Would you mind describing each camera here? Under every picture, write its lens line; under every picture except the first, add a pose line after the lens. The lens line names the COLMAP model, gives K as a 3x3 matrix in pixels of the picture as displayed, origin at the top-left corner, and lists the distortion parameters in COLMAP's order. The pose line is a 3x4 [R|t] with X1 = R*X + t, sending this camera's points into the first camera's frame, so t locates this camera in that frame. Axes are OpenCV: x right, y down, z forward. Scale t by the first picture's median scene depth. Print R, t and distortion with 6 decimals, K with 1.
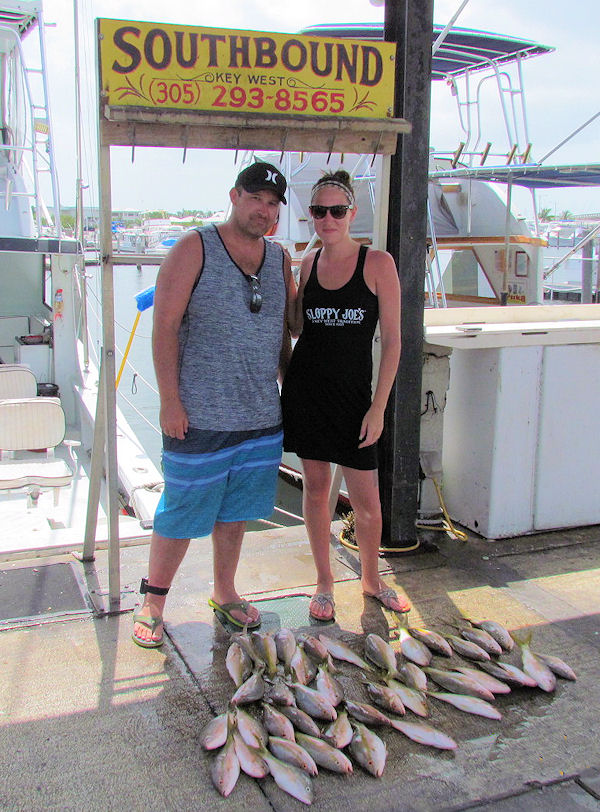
lens RADIAL K [[905.4, 0, 258.6], [0, 905.4, 410.2], [0, 0, 1]] dist [-0.009216, 0.000000]
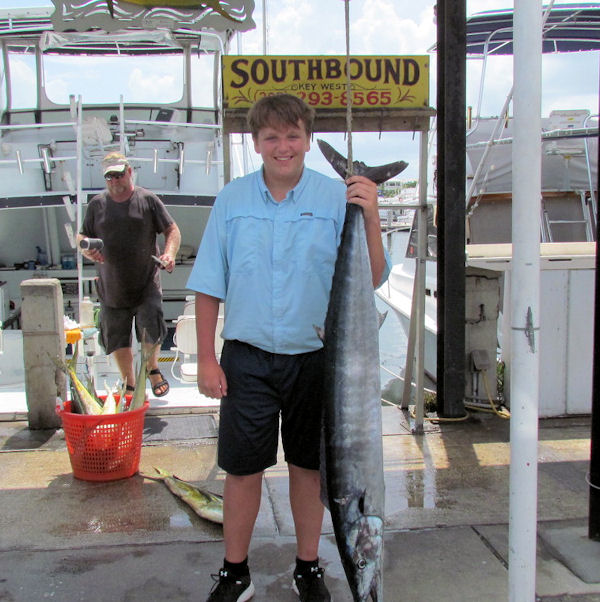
lens RADIAL K [[893.8, 0, 294.2], [0, 893.8, 305.7], [0, 0, 1]] dist [0.011142, 0.000000]
pose [[0.965261, 0.019923, -0.260526, 0.339708], [-0.036635, 0.997559, -0.059446, 0.090061], [0.258706, 0.066926, 0.963635, -0.427201]]
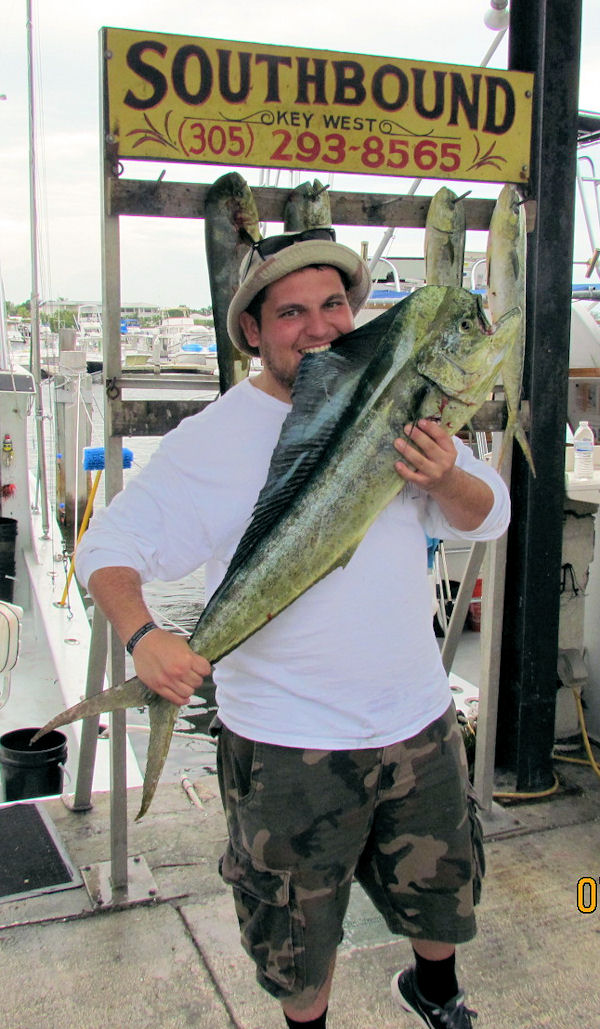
lens RADIAL K [[1058.8, 0, 298.5], [0, 1058.8, 485.7], [0, 0, 1]] dist [-0.003745, 0.000000]
pose [[0.999988, 0.003716, 0.003203, -0.031791], [-0.003551, 0.998740, -0.050064, -0.050937], [-0.003385, 0.050052, 0.998741, 0.214627]]
